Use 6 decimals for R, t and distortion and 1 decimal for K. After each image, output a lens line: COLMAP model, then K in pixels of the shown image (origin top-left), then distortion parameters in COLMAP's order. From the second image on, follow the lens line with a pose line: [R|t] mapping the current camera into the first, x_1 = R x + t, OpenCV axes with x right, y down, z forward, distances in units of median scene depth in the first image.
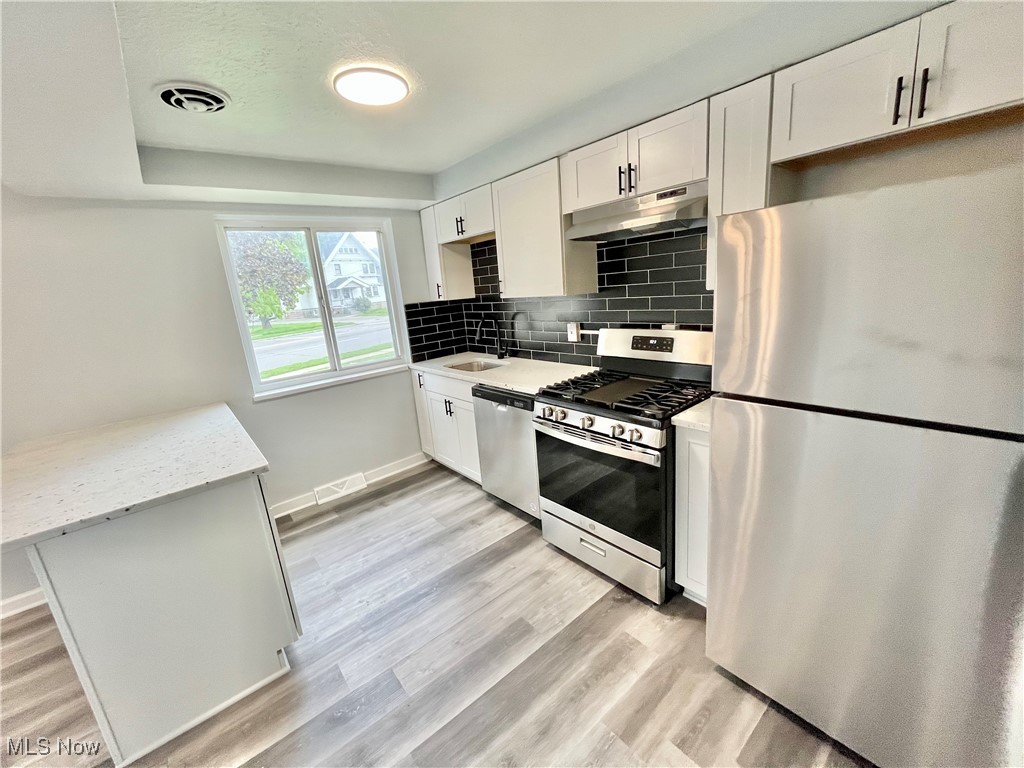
lens RADIAL K [[419.5, 0, 512.0], [0, 419.5, 384.0], [0, 0, 1]] dist [0.021001, -0.000034]
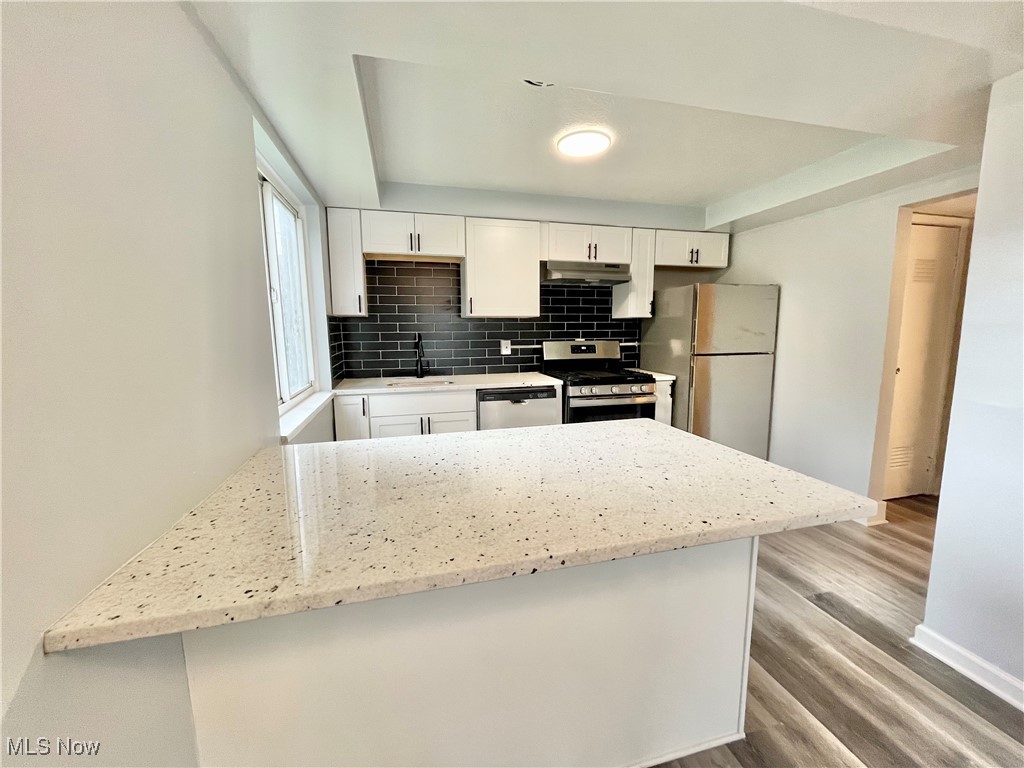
lens RADIAL K [[402.4, 0, 512.0], [0, 402.4, 384.0], [0, 0, 1]] dist [-0.000060, 0.000001]
pose [[0.416792, -0.034184, 0.908359, -1.125998], [0.189237, 0.980662, -0.049924, 0.059316], [-0.889086, 0.192703, 0.415201, 0.576366]]
